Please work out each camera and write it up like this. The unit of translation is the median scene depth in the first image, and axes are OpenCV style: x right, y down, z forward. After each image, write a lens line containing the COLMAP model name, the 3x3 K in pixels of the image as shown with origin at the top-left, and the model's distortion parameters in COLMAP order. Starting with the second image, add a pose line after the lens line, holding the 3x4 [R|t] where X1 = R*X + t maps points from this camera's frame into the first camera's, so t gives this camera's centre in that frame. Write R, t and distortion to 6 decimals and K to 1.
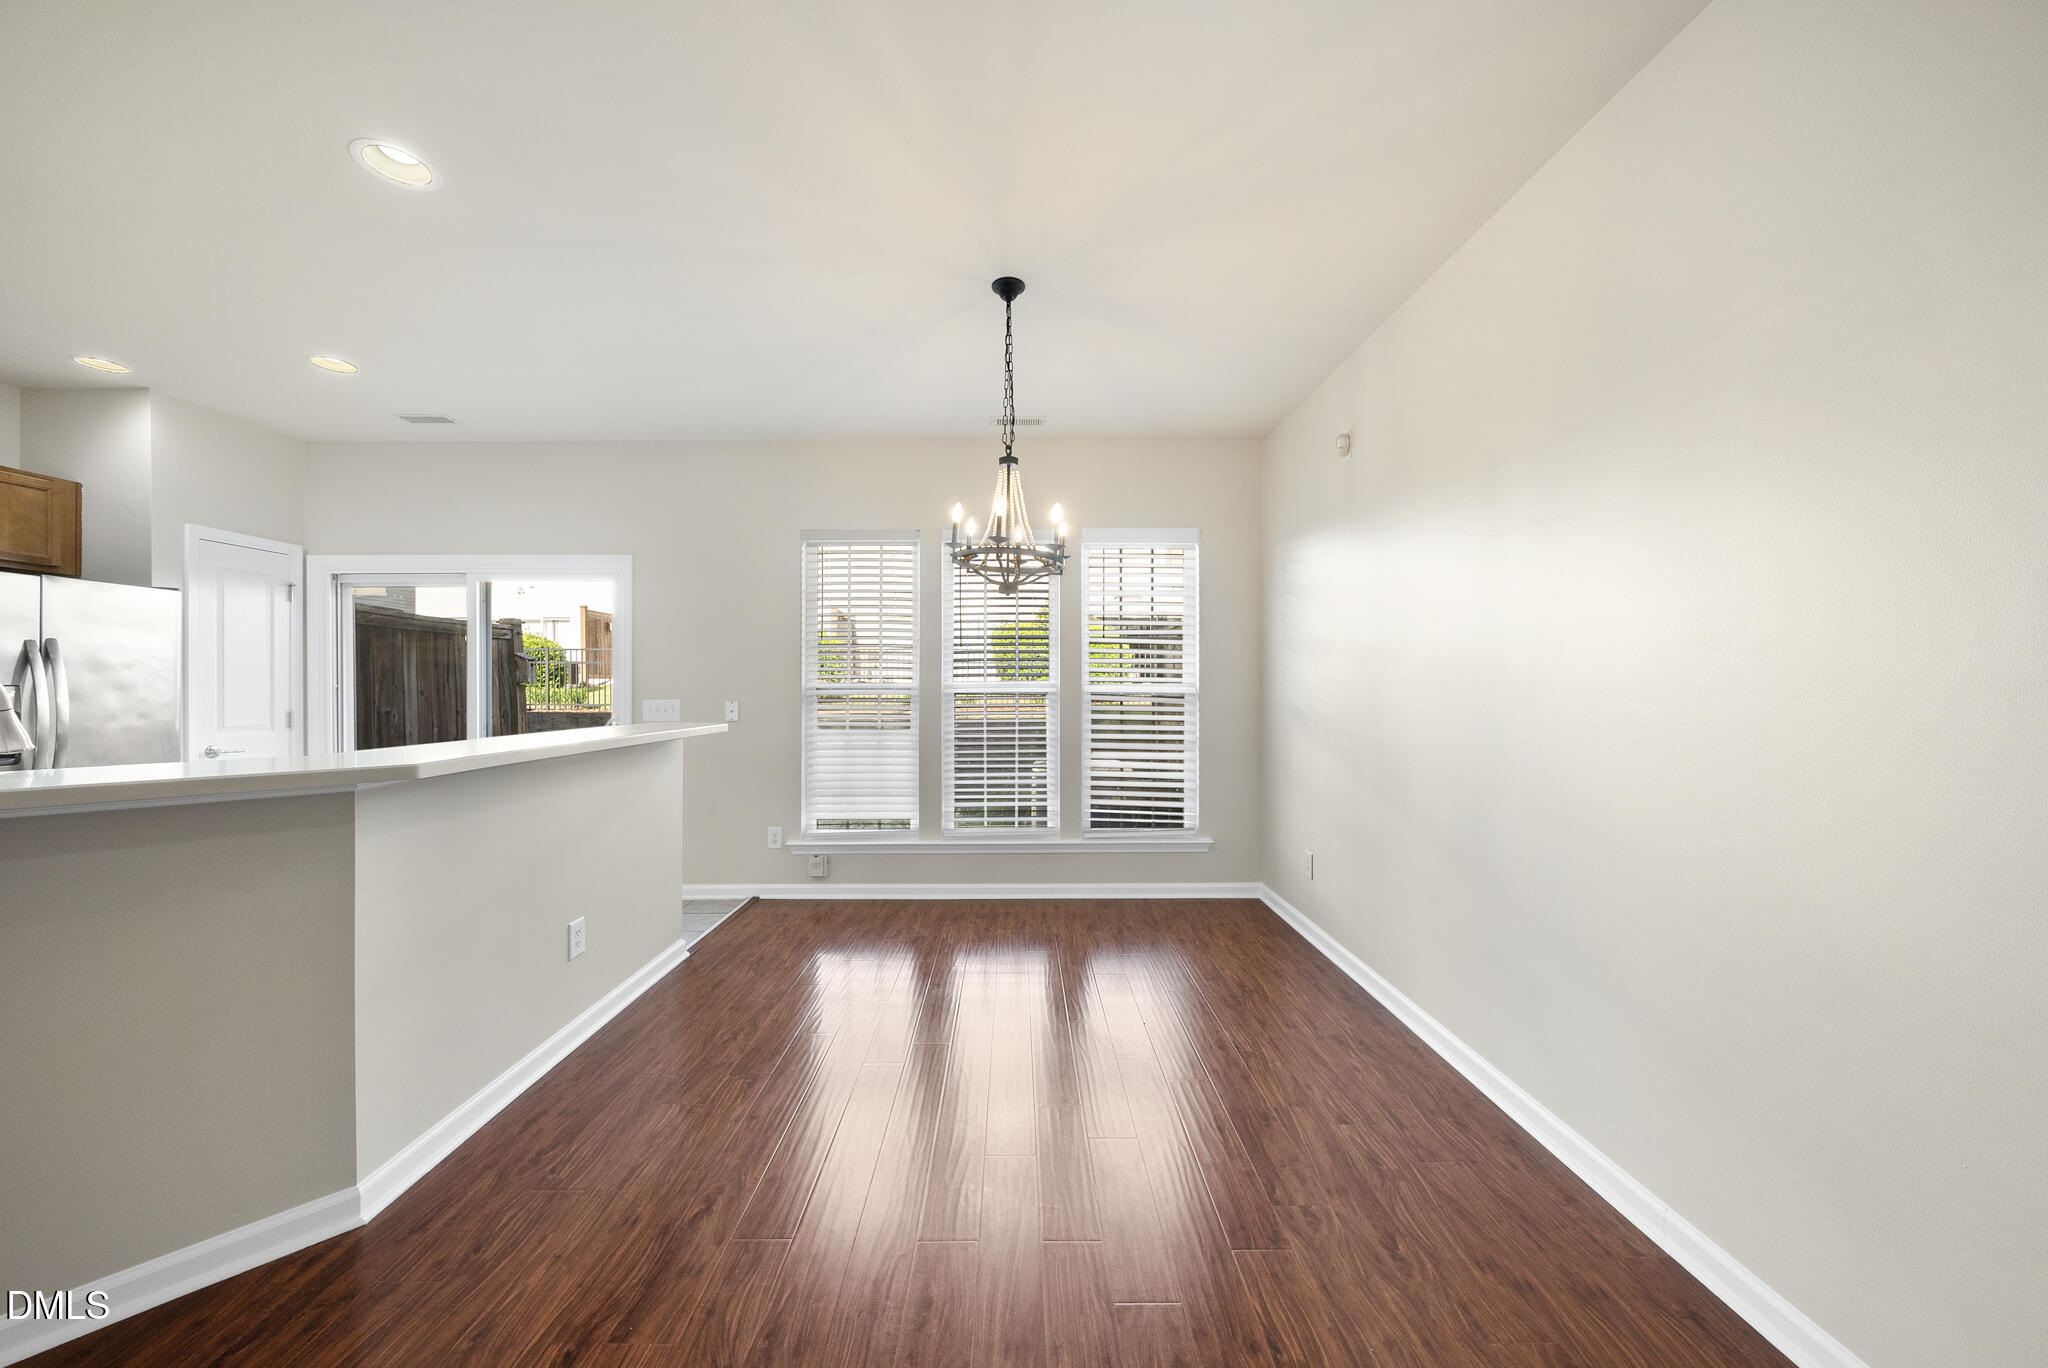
lens RADIAL K [[703.3, 0, 1027.1], [0, 703.3, 681.1], [0, 0, 1]] dist [-0.005947, -0.000187]
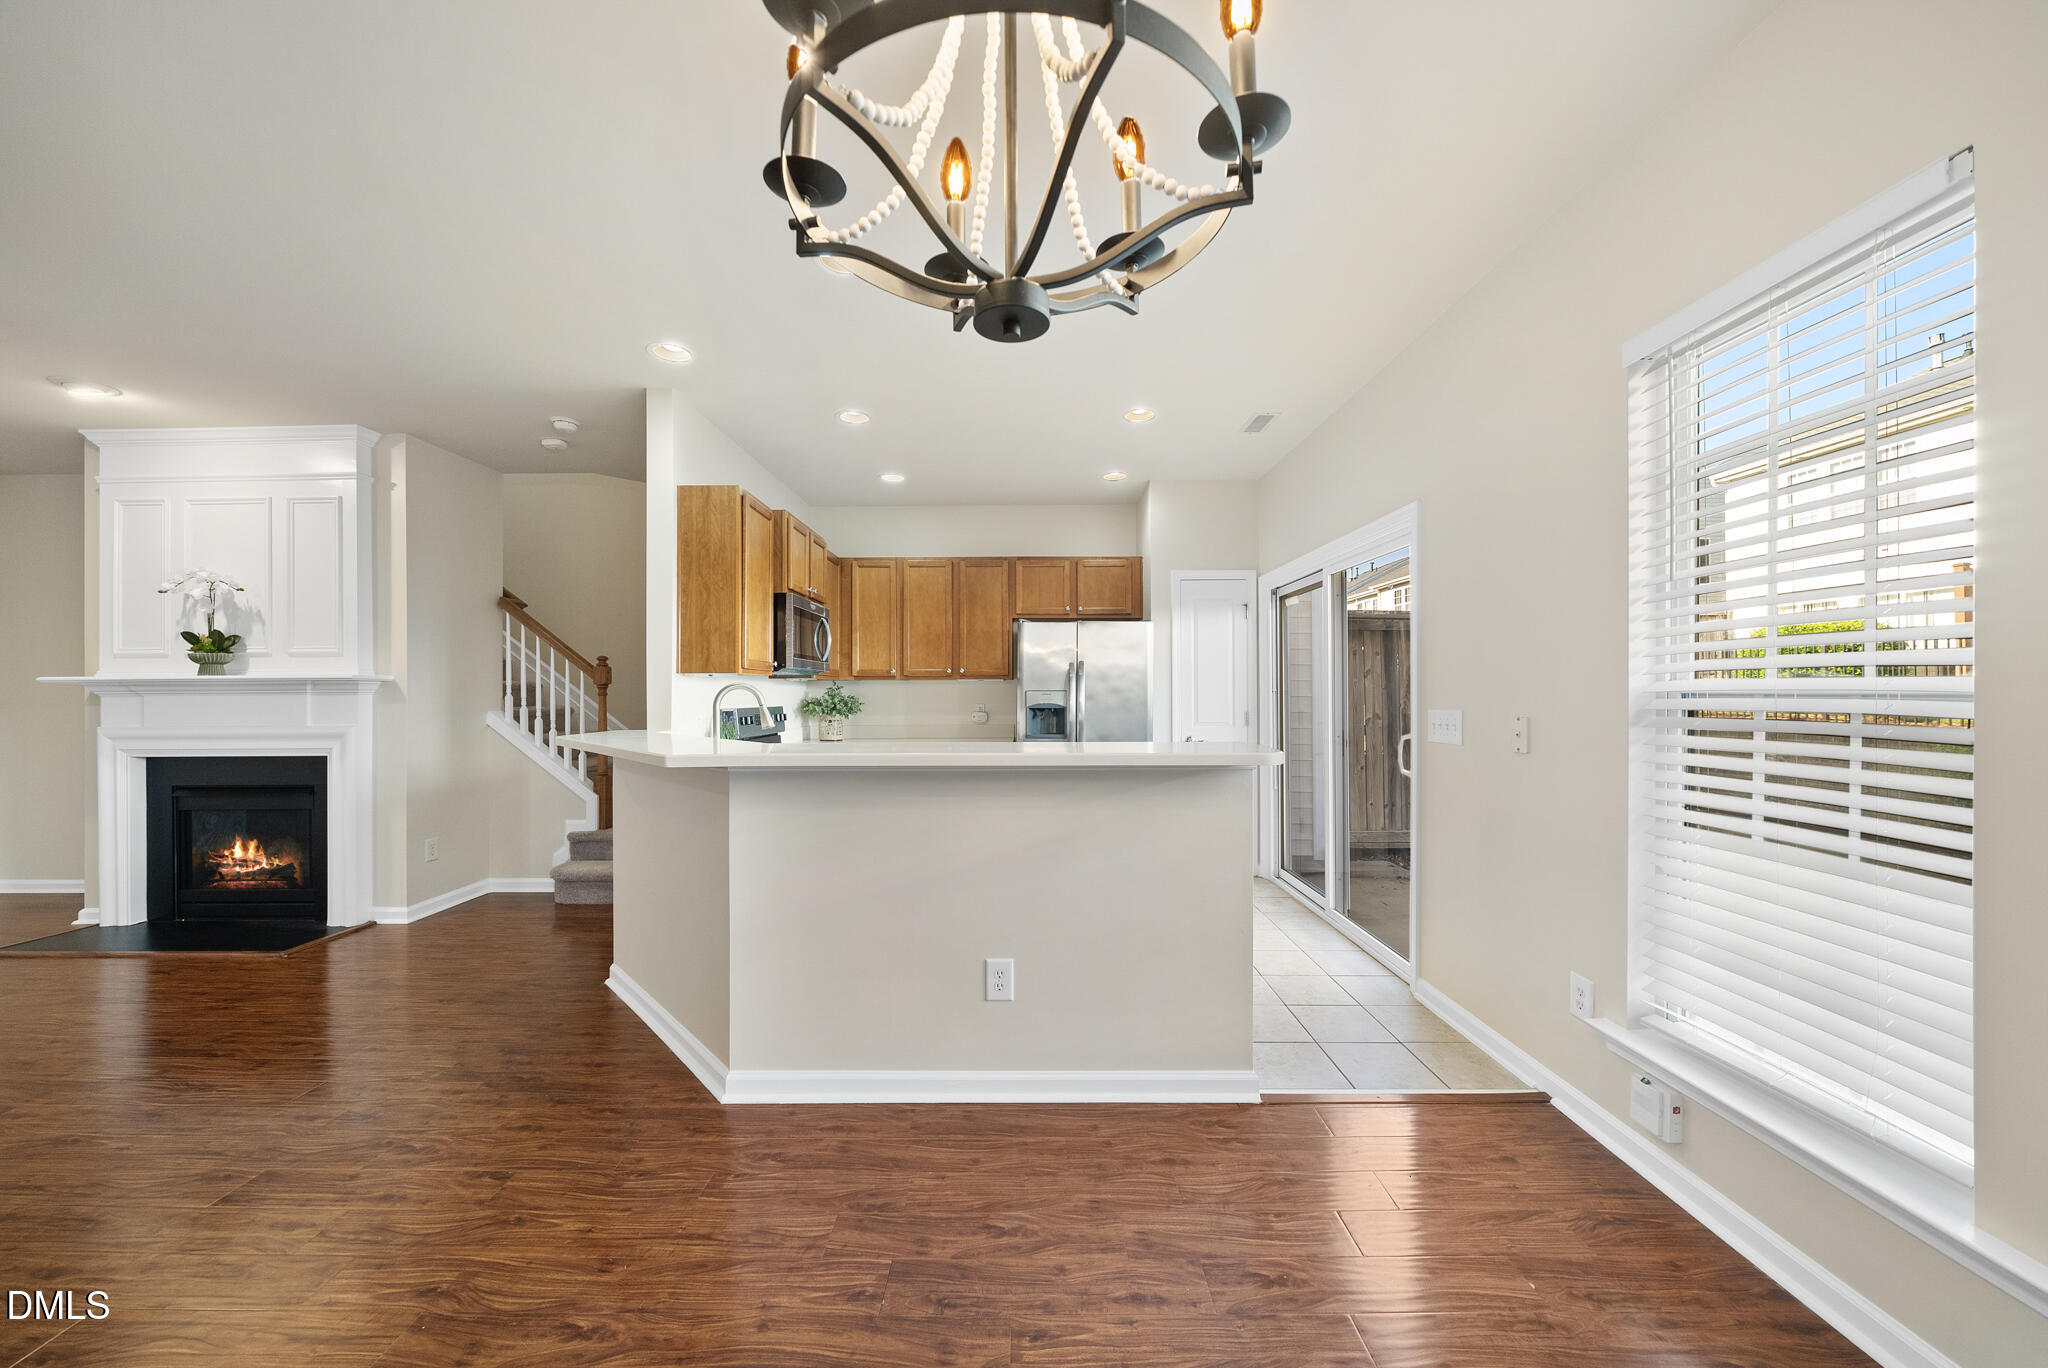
lens RADIAL K [[703.3, 0, 1023.0], [0, 703.3, 687.7], [0, 0, 1]] dist [-0.005947, -0.000187]
pose [[-0.024357, -0.004775, -0.999692, 0.152046], [0.011921, 0.999916, -0.005066, 0.004237], [0.999632, -0.012041, -0.024298, 0.679782]]
